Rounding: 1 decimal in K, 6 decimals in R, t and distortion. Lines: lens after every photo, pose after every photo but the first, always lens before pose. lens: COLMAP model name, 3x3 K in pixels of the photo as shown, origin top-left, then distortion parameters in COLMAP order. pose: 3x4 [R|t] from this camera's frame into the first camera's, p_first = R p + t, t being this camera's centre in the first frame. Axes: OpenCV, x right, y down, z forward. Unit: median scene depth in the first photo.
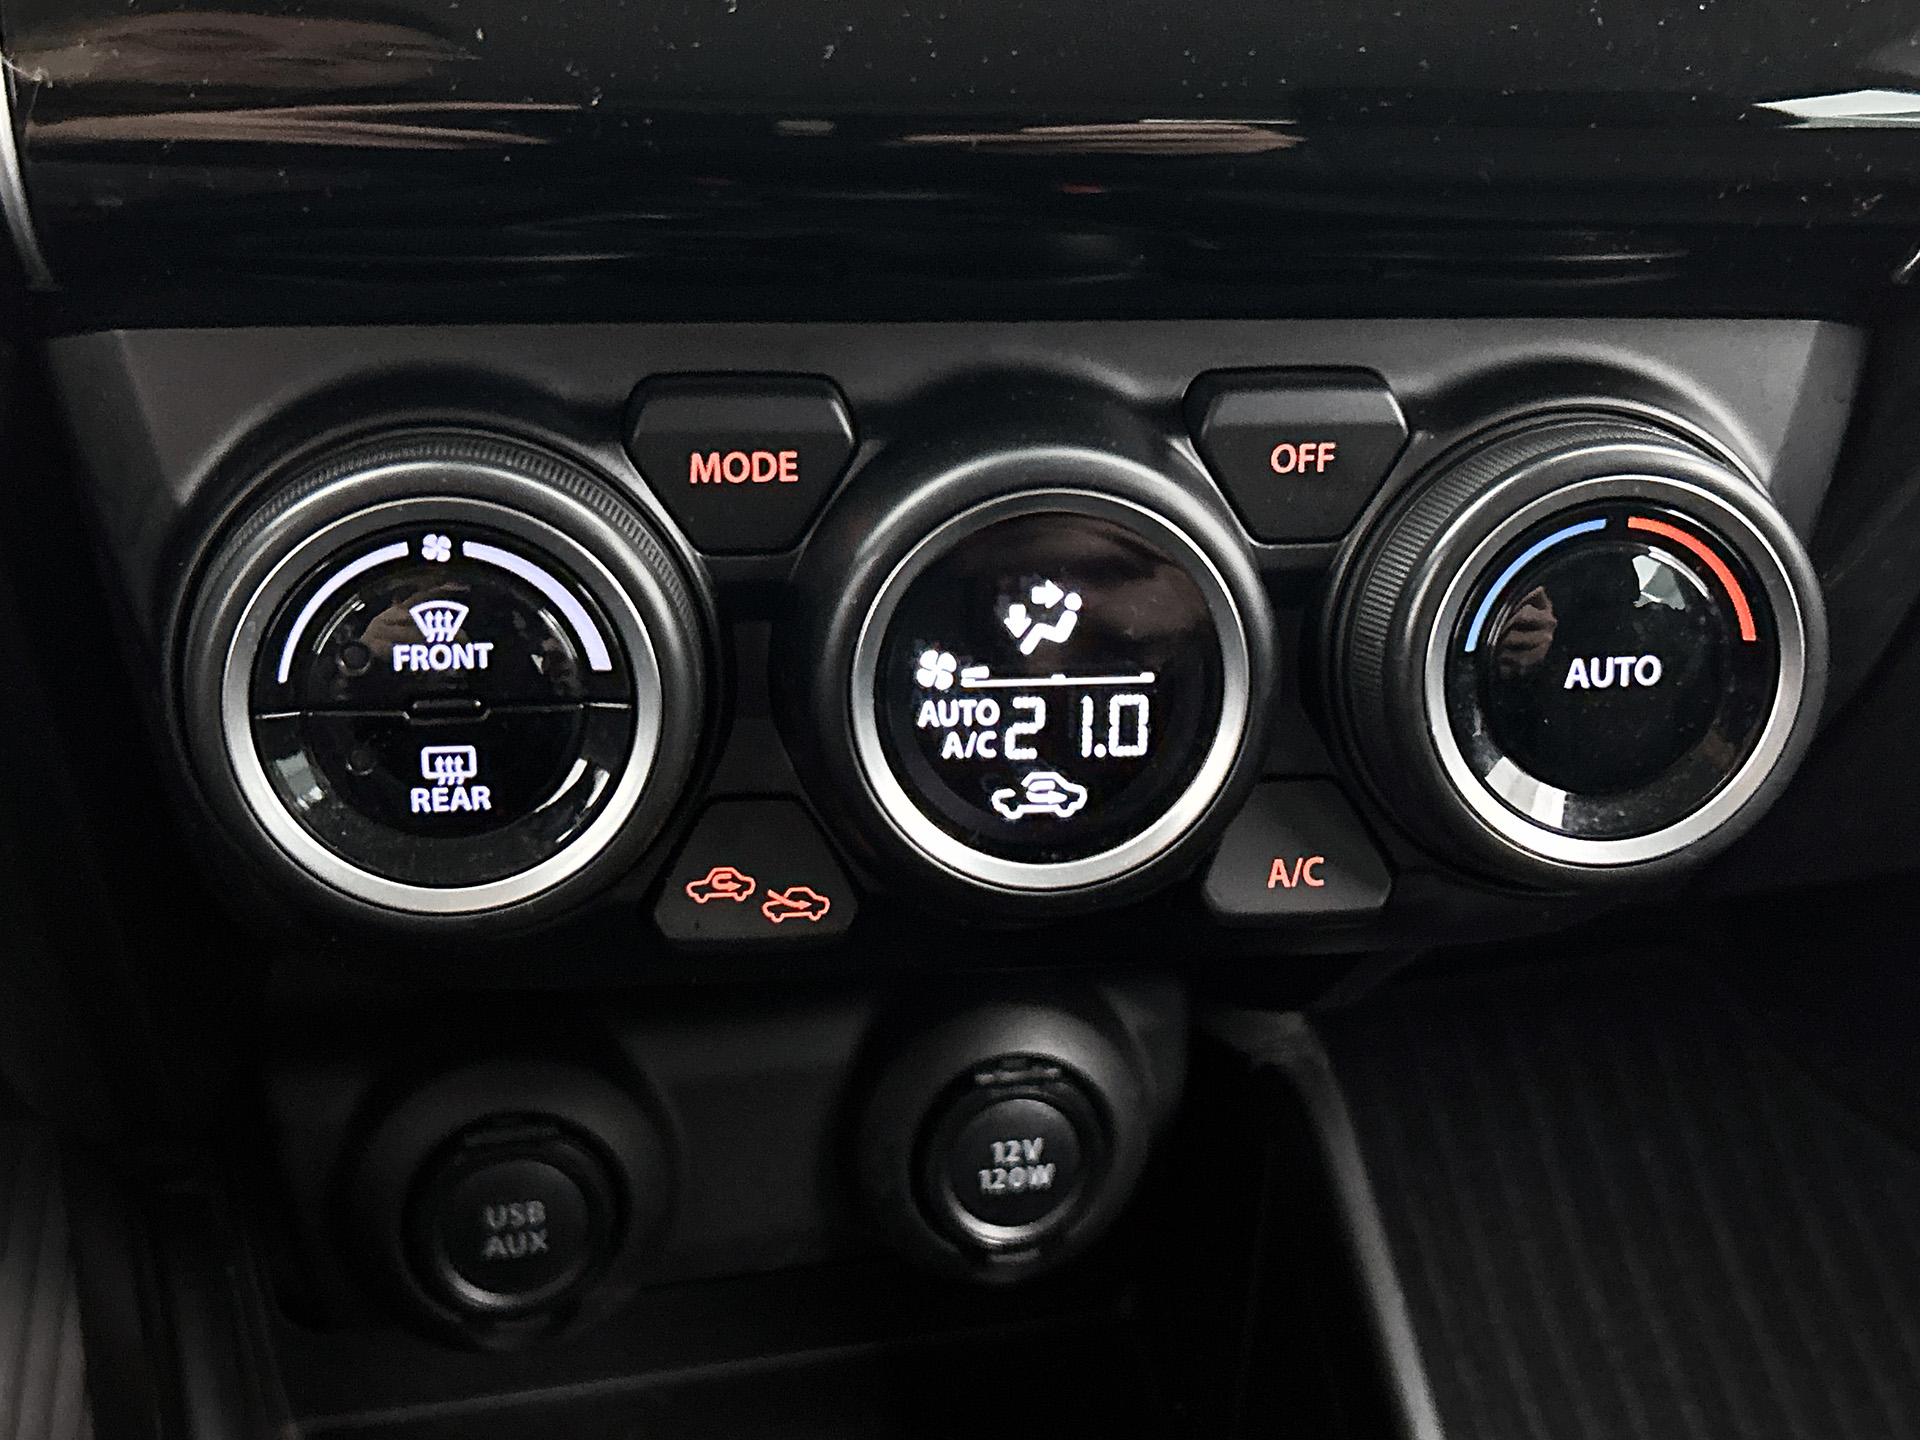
lens RADIAL K [[2364.8, 0, 964.7], [0, 2364.8, 721.1], [0, 0, 1]] dist [0.007826, 0.000000]
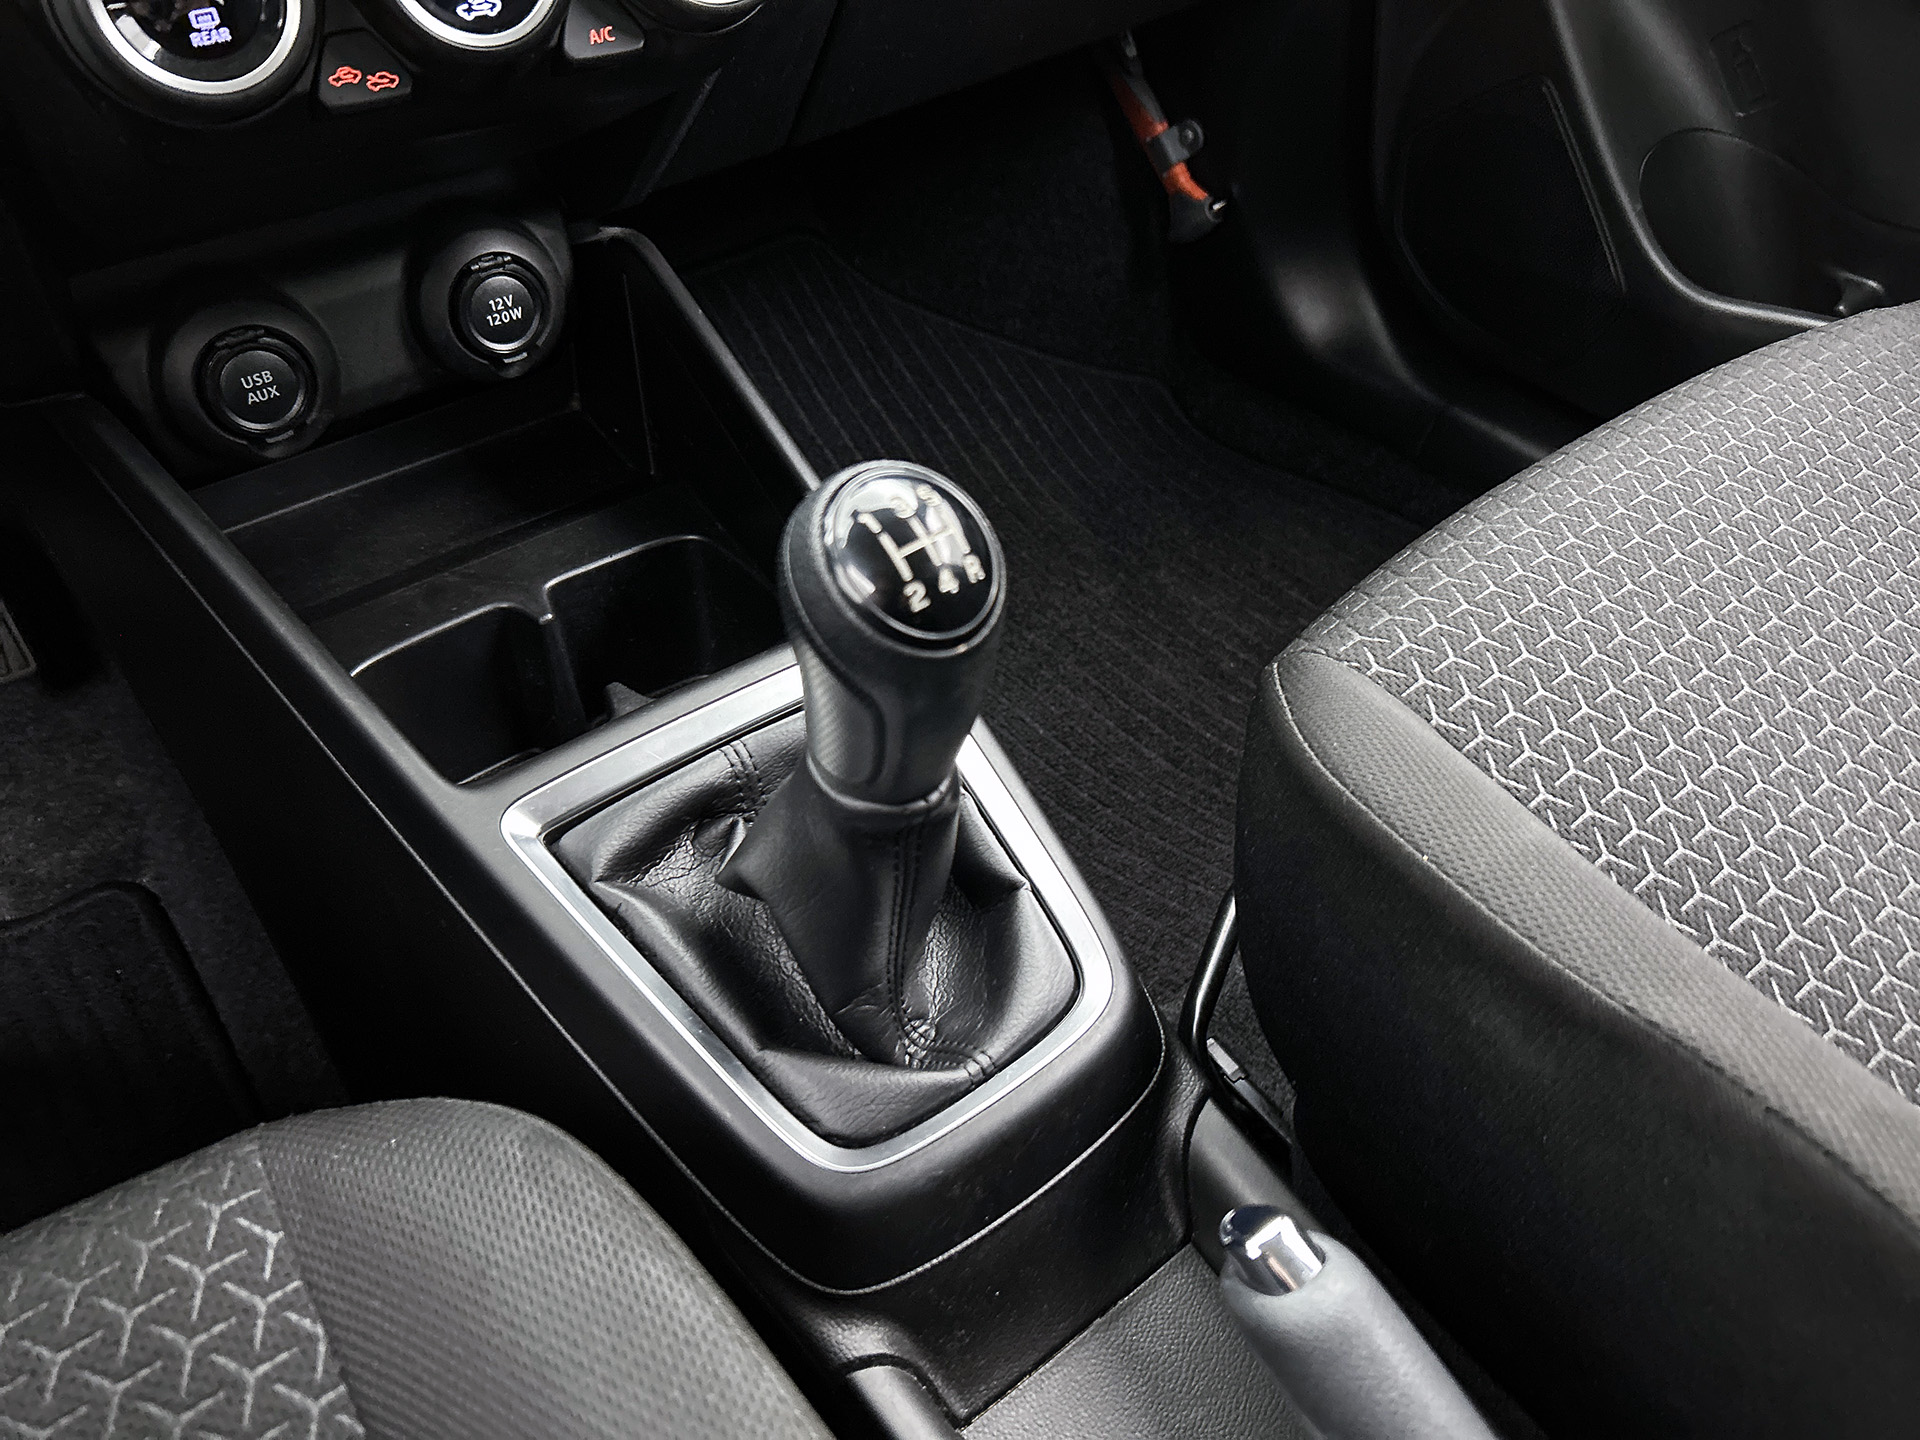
lens RADIAL K [[1437.6, 0, 963.4], [0, 1437.6, 729.8], [0, 0, 1]] dist [0.015198, -0.031252]
pose [[0.901504, -0.308938, 0.303063, -0.177317], [0.197263, 0.916647, 0.347630, 0.273242], [-0.385198, -0.253607, 0.887303, -0.557112]]
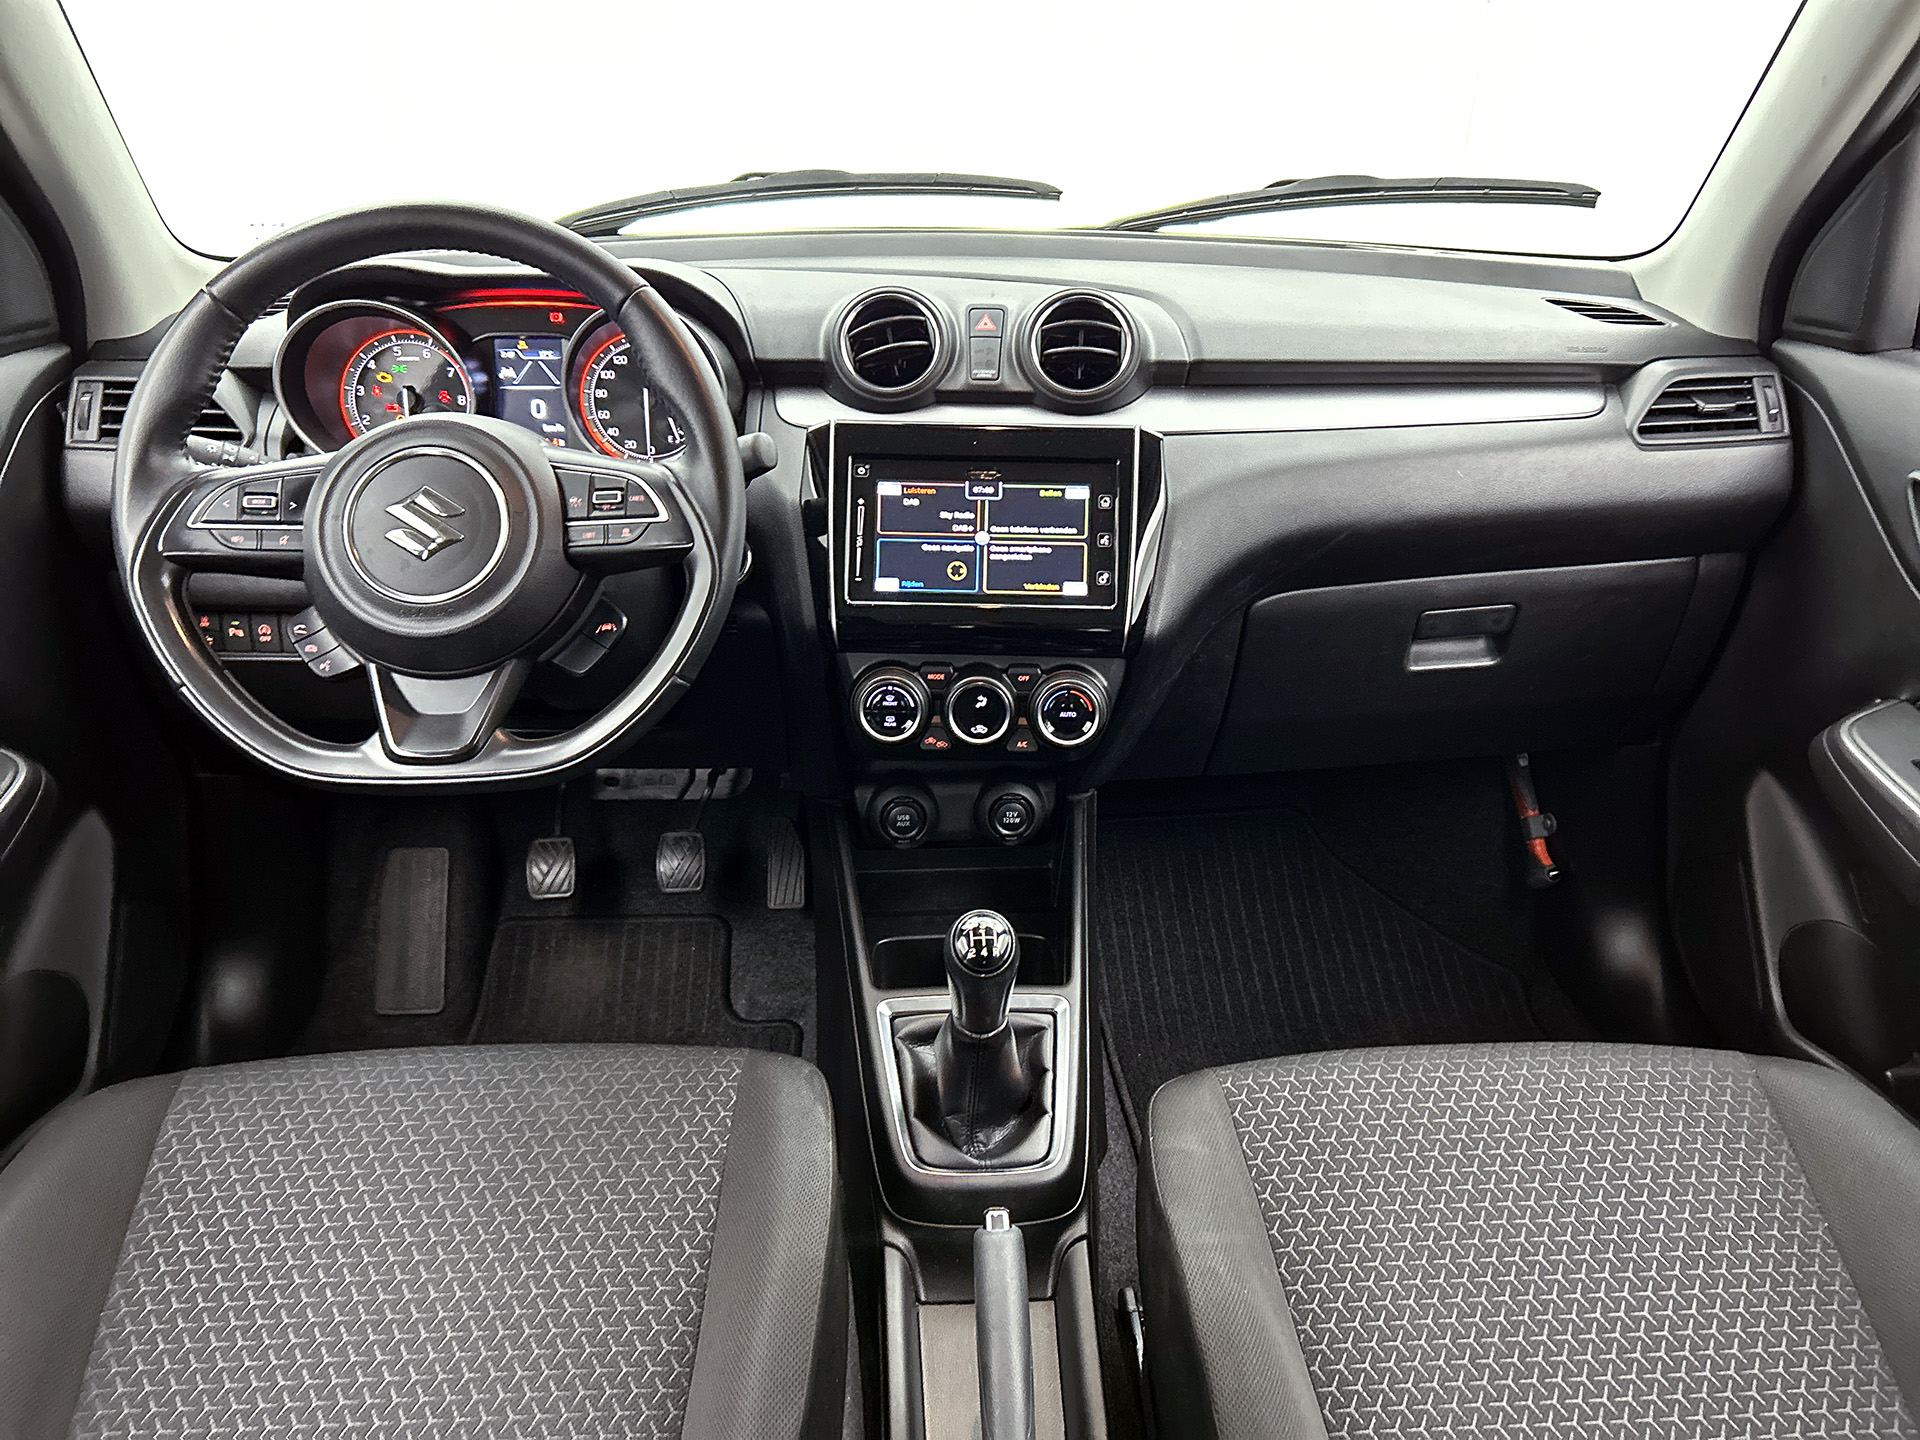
lens RADIAL K [[1437.6, 0, 972.2], [0, 1437.6, 736.2], [0, 0, 1]] dist [0.015198, -0.031252]
pose [[0.982681, 0.055824, -0.176698, 0.696124], [-0.054311, 0.998434, 0.013390, -0.000838], [0.177169, -0.003562, 0.984174, -2.818991]]
